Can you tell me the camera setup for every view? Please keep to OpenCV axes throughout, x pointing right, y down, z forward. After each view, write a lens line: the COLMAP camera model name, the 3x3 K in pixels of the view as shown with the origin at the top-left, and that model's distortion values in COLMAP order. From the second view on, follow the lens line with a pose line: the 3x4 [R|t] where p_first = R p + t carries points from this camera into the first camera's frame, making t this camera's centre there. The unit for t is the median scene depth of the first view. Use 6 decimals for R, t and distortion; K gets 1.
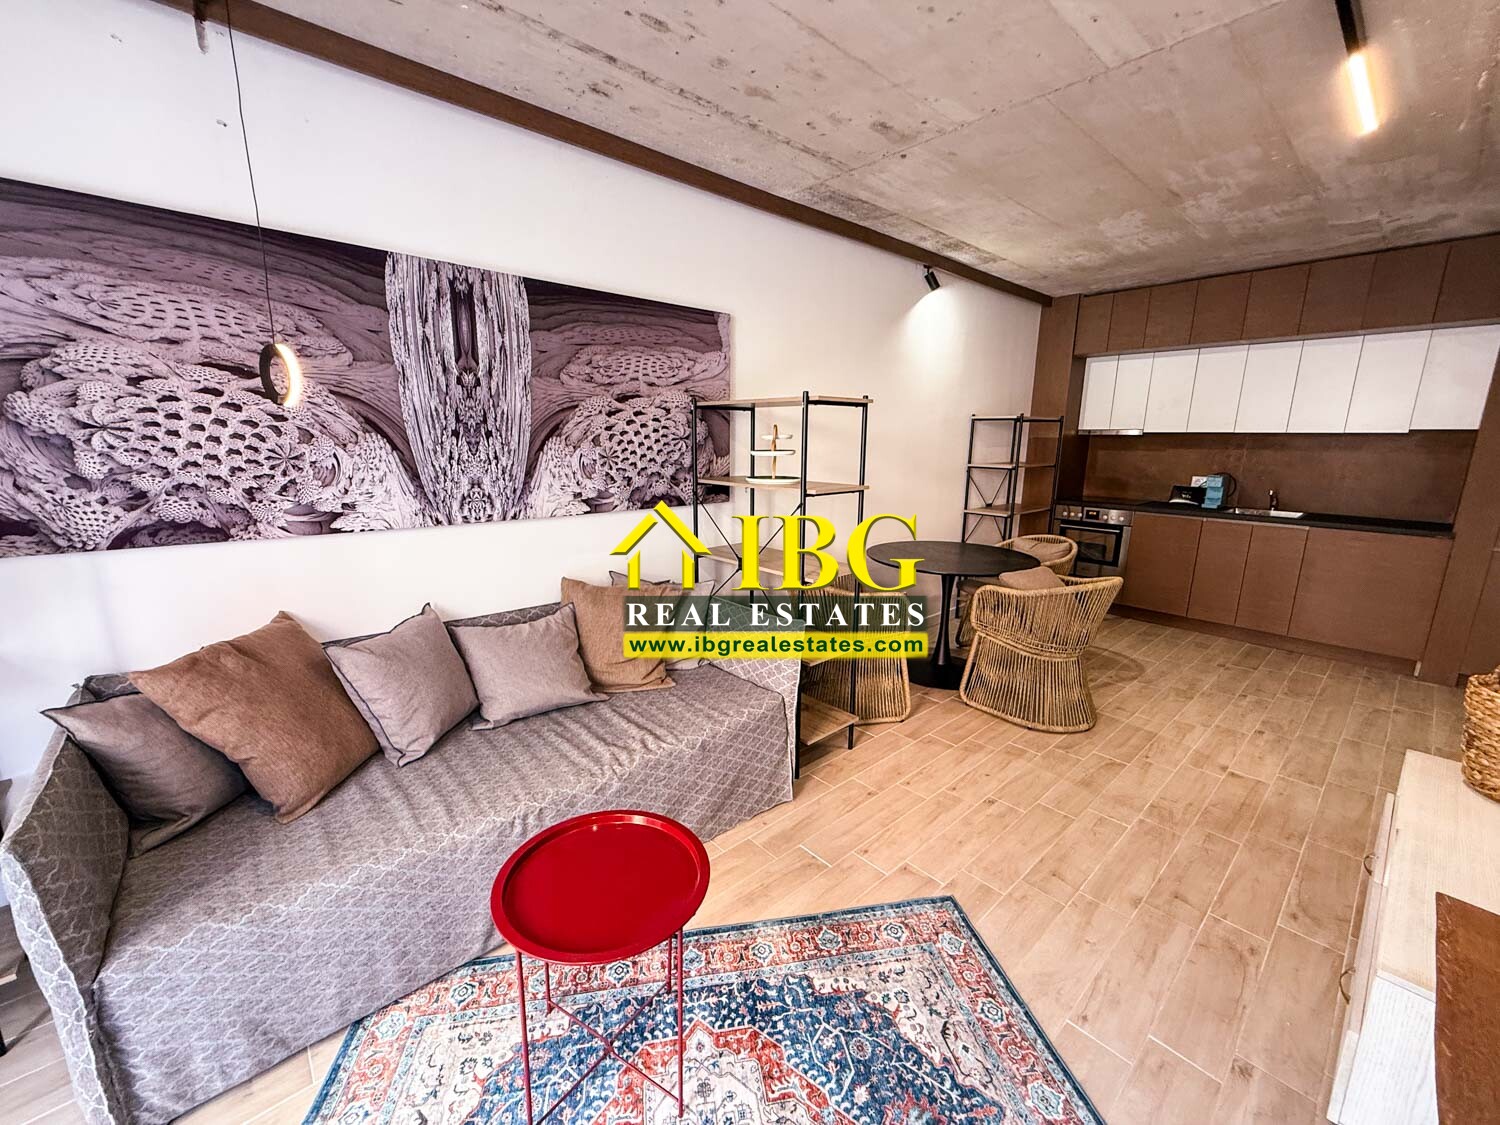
lens RADIAL K [[599.9, 0, 745.9], [0, 599.9, 564.0], [0, 0, 1]] dist [0.000606, 0.000081]
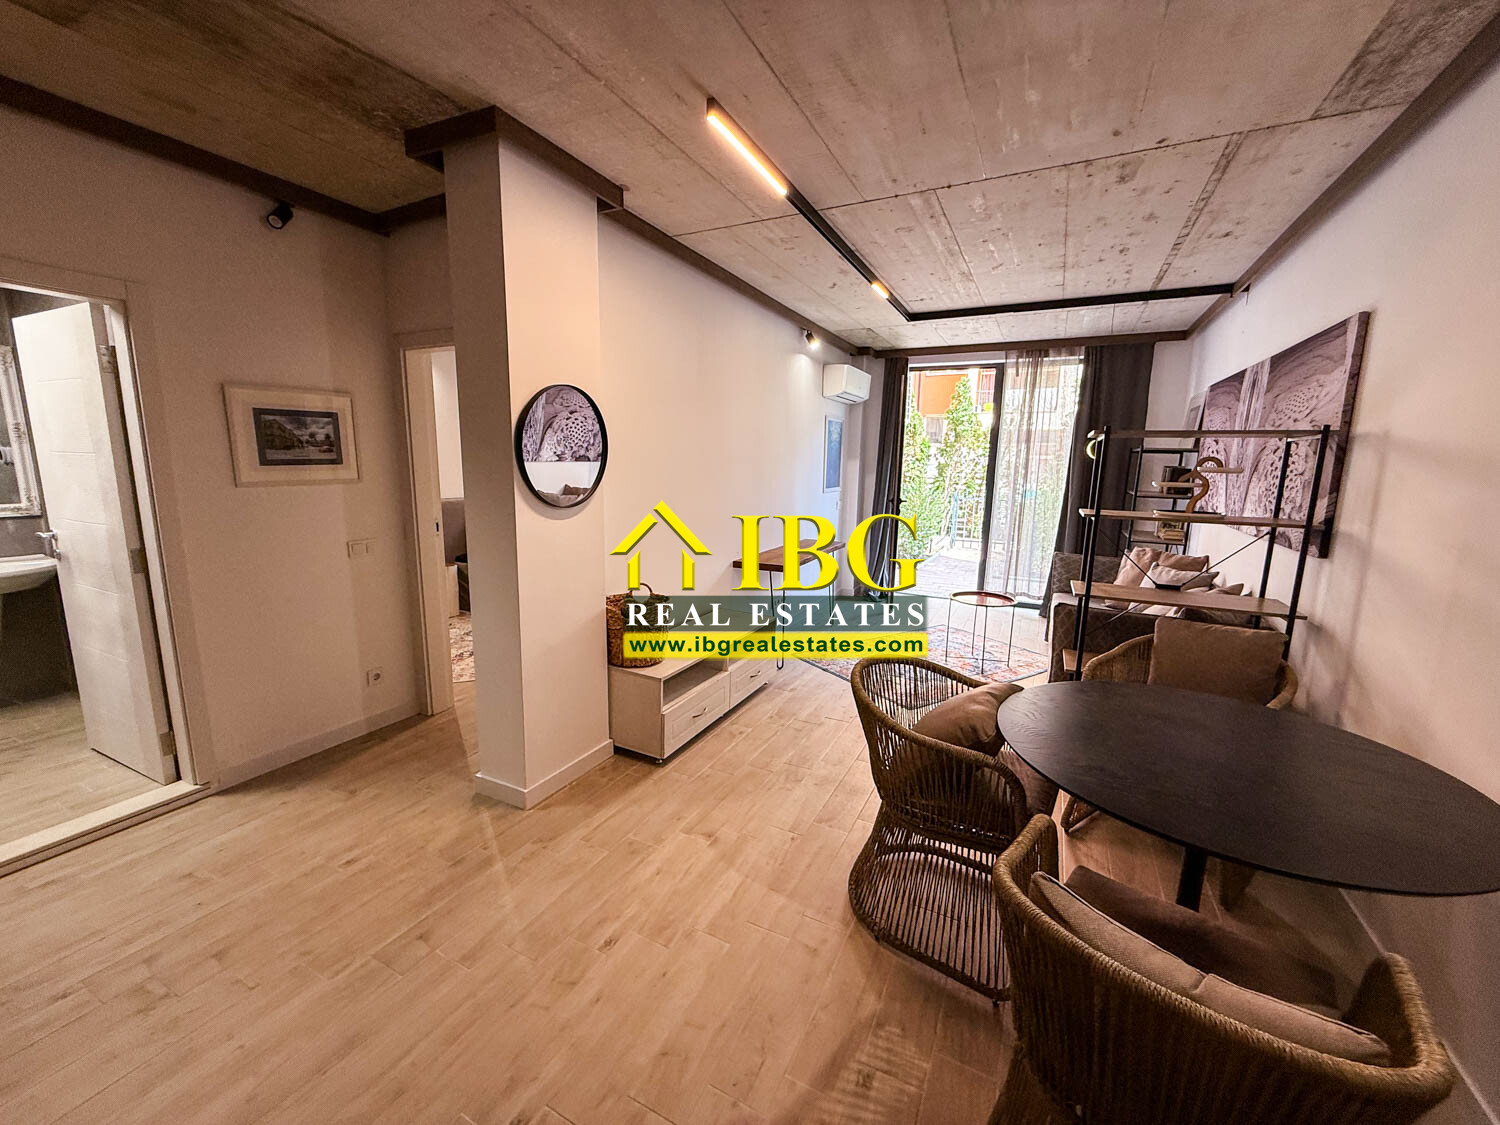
lens RADIAL K [[599.9, 0, 746.7], [0, 599.9, 564.0], [0, 0, 1]] dist [0.000606, 0.000081]
pose [[-0.927666, 0.036909, -0.371582, 1.282255], [-0.105655, 0.928495, 0.355997, -0.404575], [0.358152, 0.369506, -0.857434, 1.942906]]
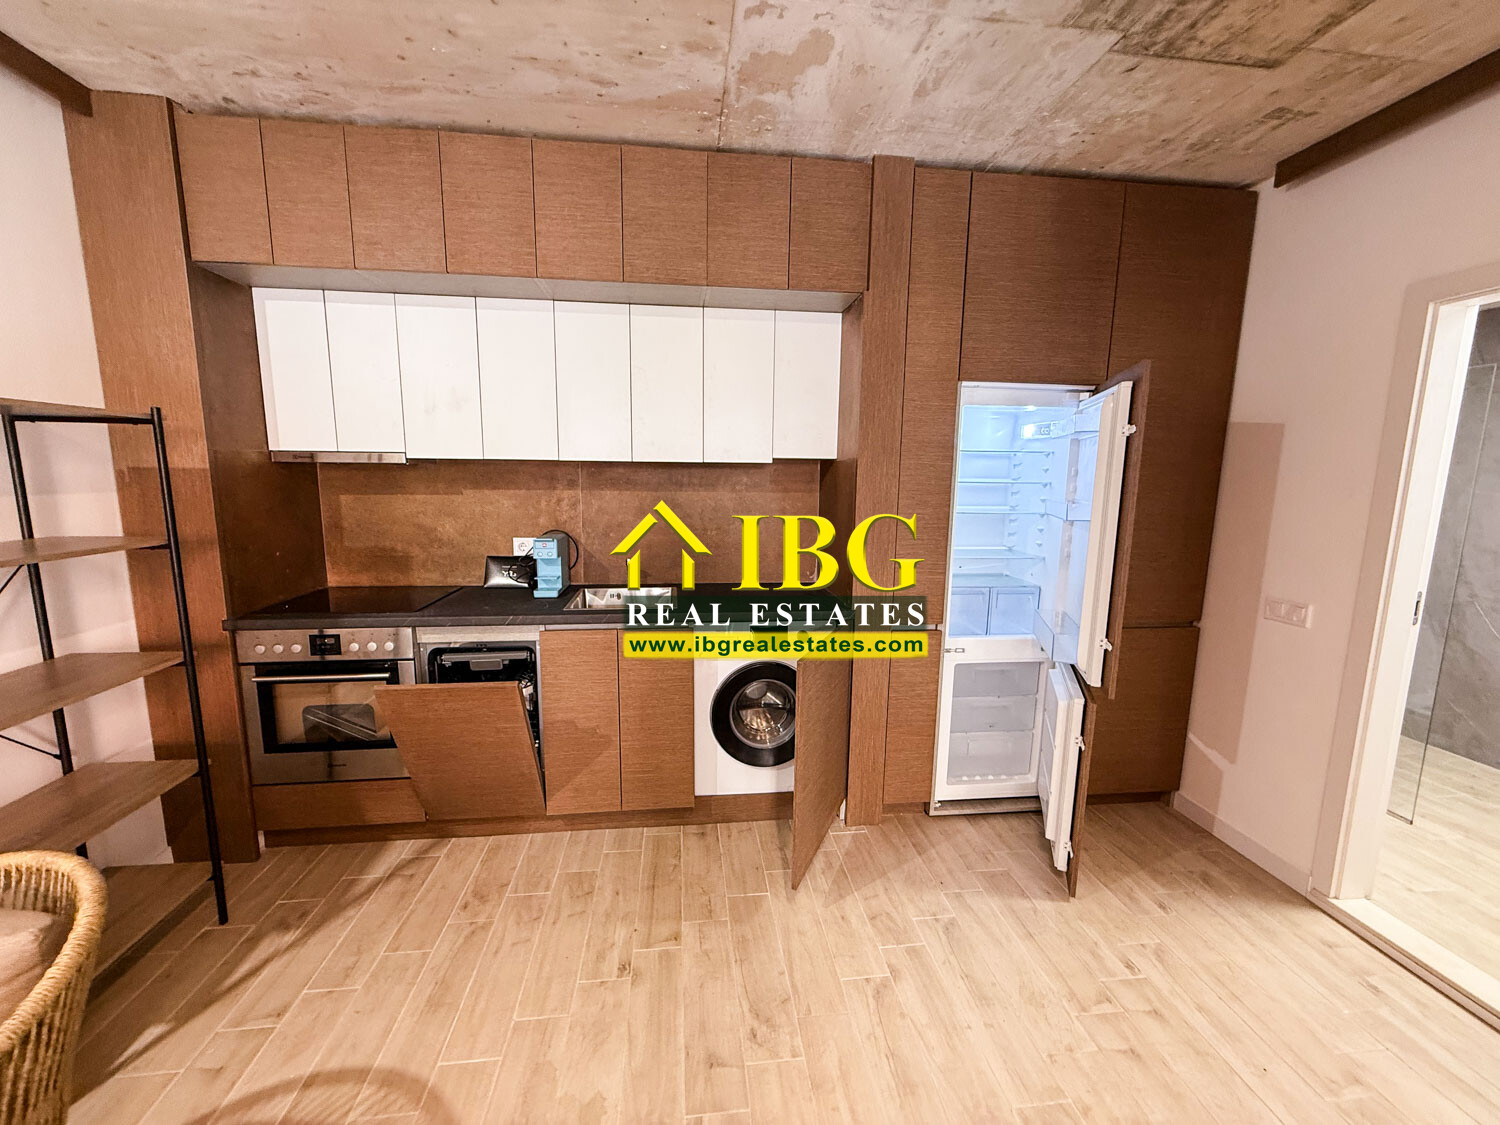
lens RADIAL K [[599.9, 0, 747.2], [0, 599.9, 563.2], [0, 0, 1]] dist [0.000606, 0.000081]
pose [[0.569534, -0.122277, 0.812822, 0.905022], [0.165676, 0.985655, 0.032190, -0.230532], [-0.805098, 0.116332, 0.581622, 1.103780]]
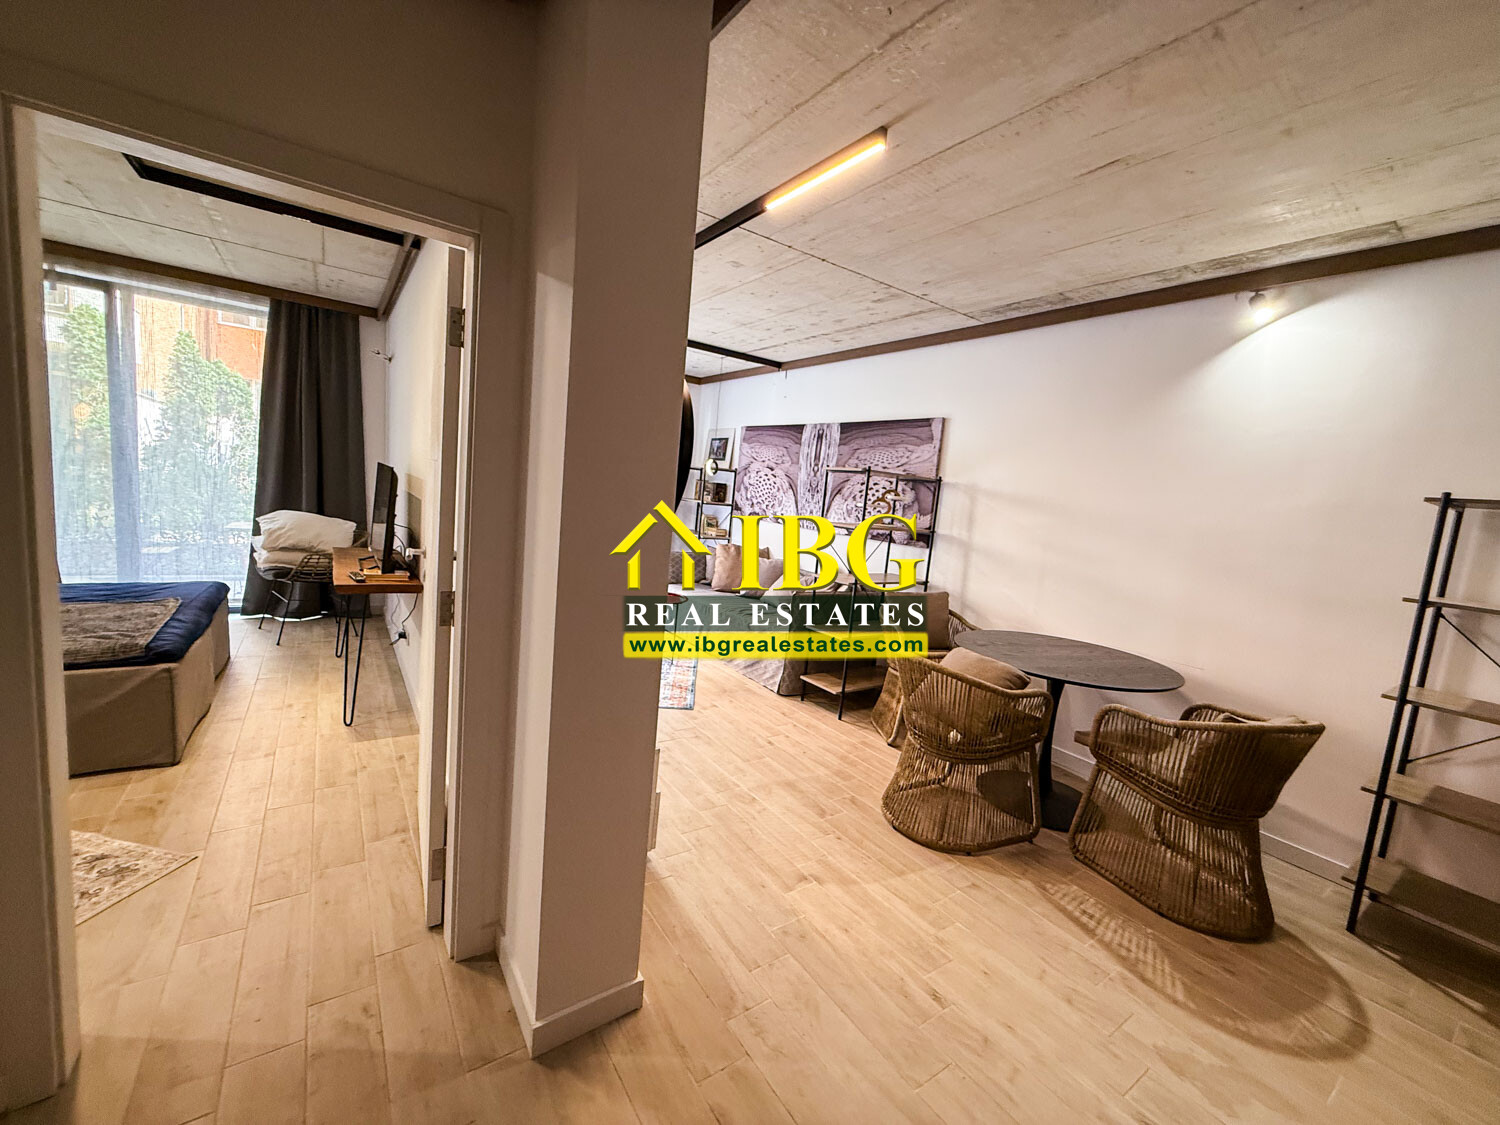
lens RADIAL K [[599.9, 0, 747.7], [0, 599.9, 563.5], [0, 0, 1]] dist [0.000606, 0.000081]
pose [[-0.113634, 0.102069, -0.988266, 1.915013], [-0.299874, 0.944794, 0.132060, -0.181248], [0.947187, 0.311362, -0.076753, 1.018447]]
